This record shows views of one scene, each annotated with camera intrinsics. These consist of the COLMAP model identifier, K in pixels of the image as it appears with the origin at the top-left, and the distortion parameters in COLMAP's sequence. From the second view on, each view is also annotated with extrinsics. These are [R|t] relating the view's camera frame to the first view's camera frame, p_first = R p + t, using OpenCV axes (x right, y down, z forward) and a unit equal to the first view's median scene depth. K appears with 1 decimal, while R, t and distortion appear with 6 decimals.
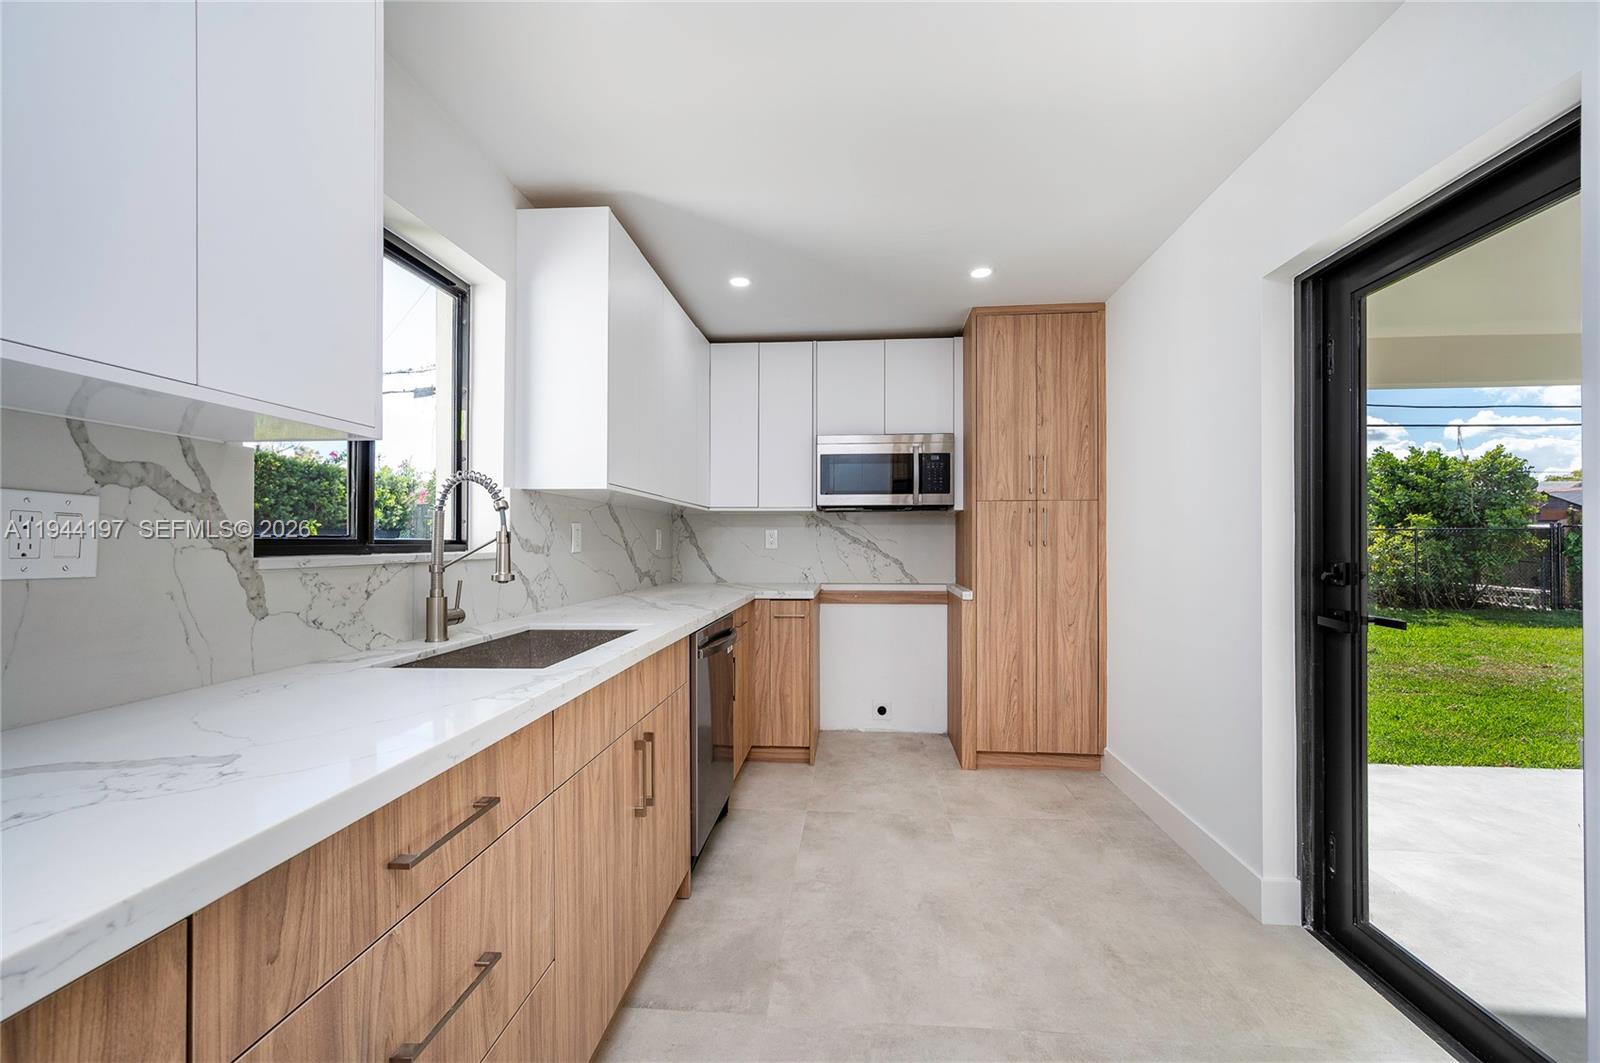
lens RADIAL K [[641.6, 0, 796.6], [0, 641.6, 544.9], [0, 0, 1]] dist [-0.000040, 0.001748]
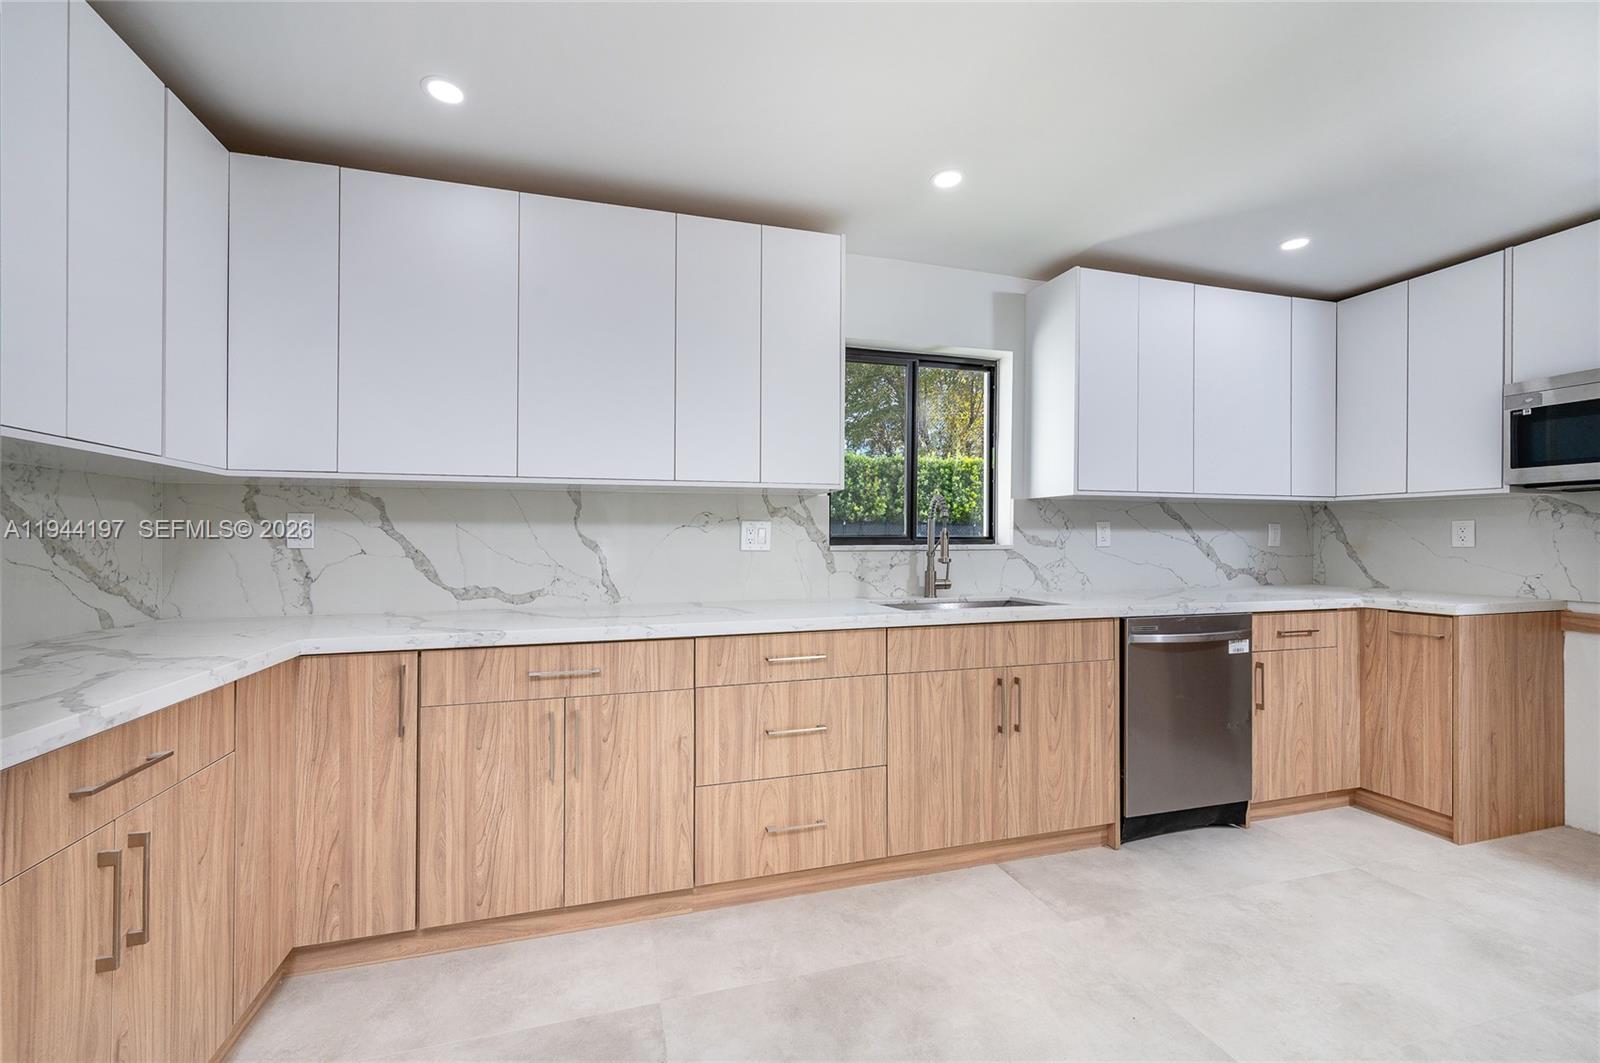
lens RADIAL K [[641.6, 0, 787.2], [0, 641.6, 546.0], [0, 0, 1]] dist [-0.000040, 0.001748]
pose [[0.355182, 0.007155, -0.934770, 0.793283], [-0.002941, 0.999974, 0.006536, 0.006022], [0.934792, 0.000427, 0.355194, 0.055245]]
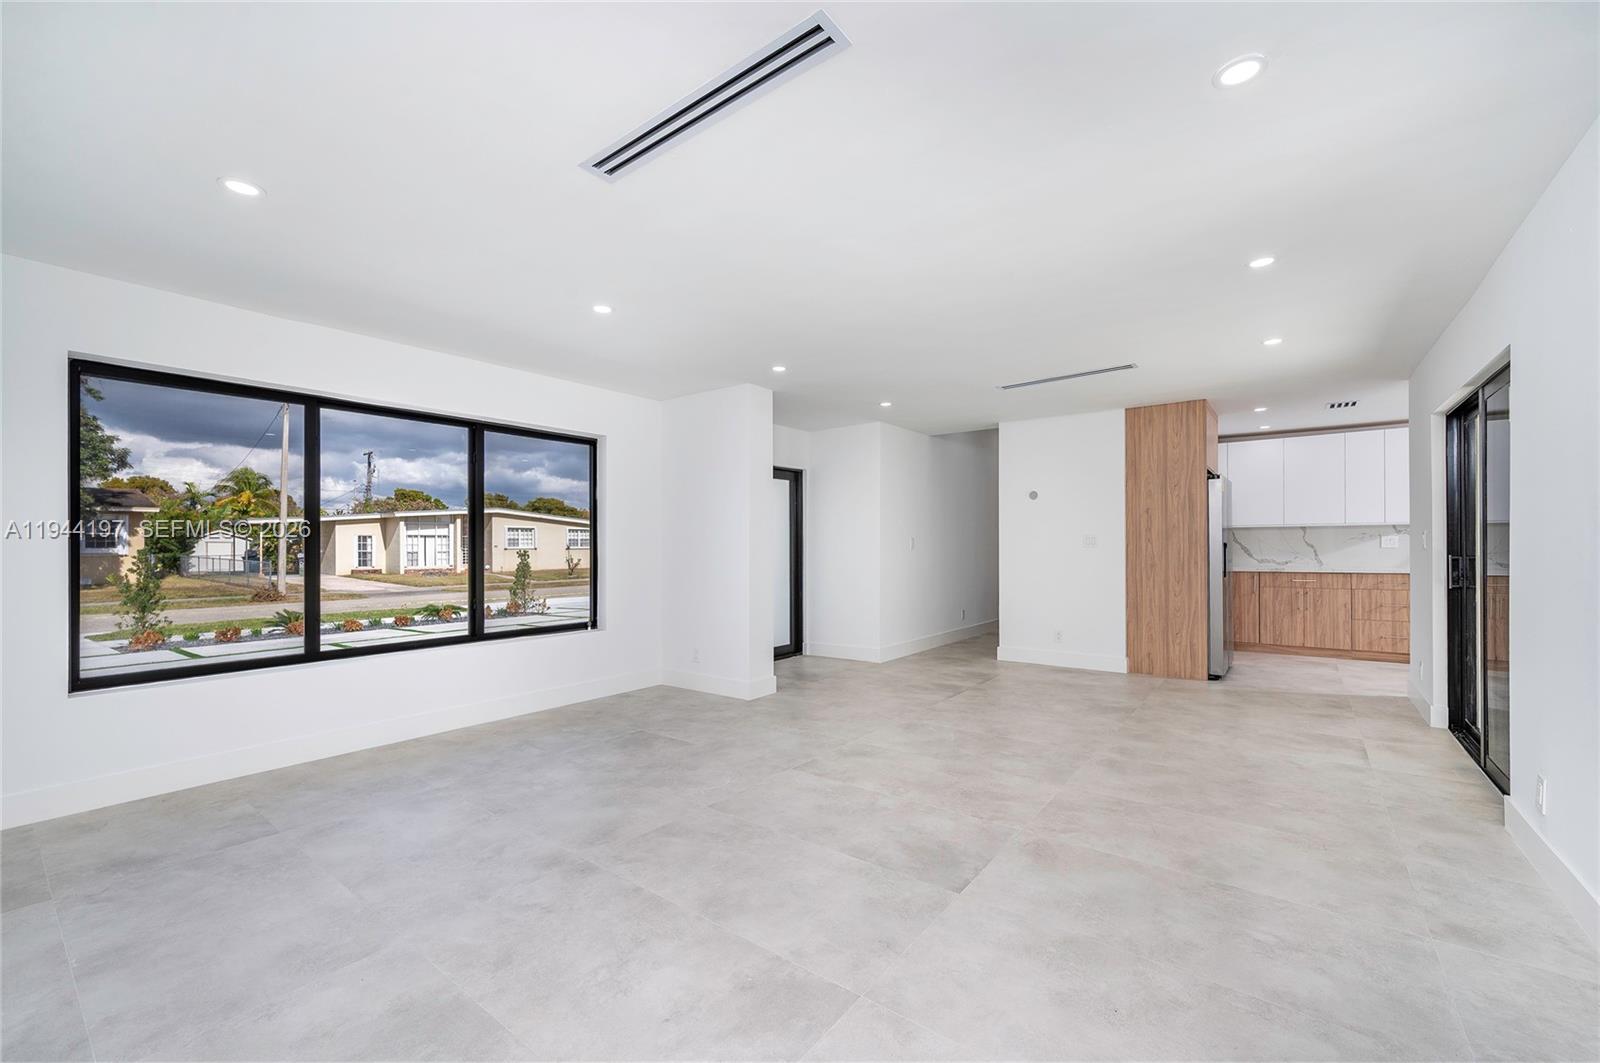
lens RADIAL K [[641.6, 0, 790.8], [0, 641.6, 534.3], [0, 0, 1]] dist [-0.000040, 0.001748]
pose [[-0.543997, -0.018677, -0.838880, 4.402983], [-0.003774, 0.999797, -0.019813, 0.028126], [0.839079, -0.007612, -0.543956, -0.373921]]
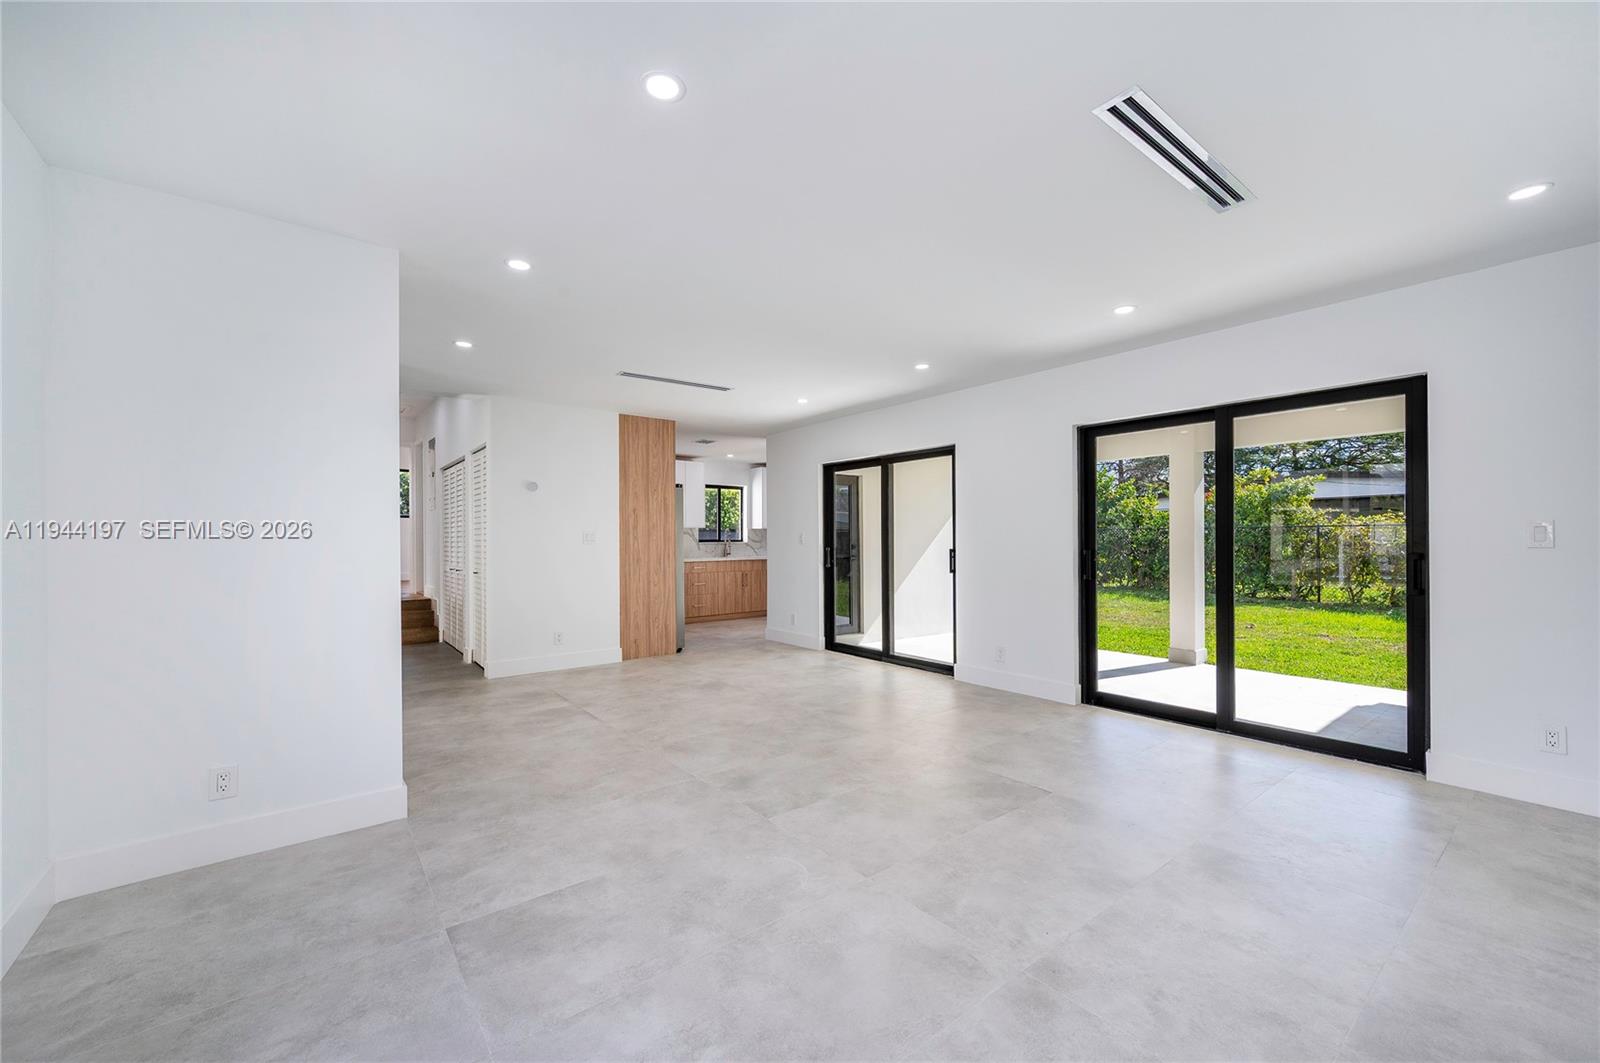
lens RADIAL K [[641.6, 0, 809.2], [0, 641.6, 539.8], [0, 0, 1]] dist [-0.000040, 0.001748]
pose [[0.686957, -0.004980, -0.726681, 4.005467], [0.002335, 0.999986, -0.004645, 0.018359], [0.726694, 0.001494, 0.686960, -2.360294]]
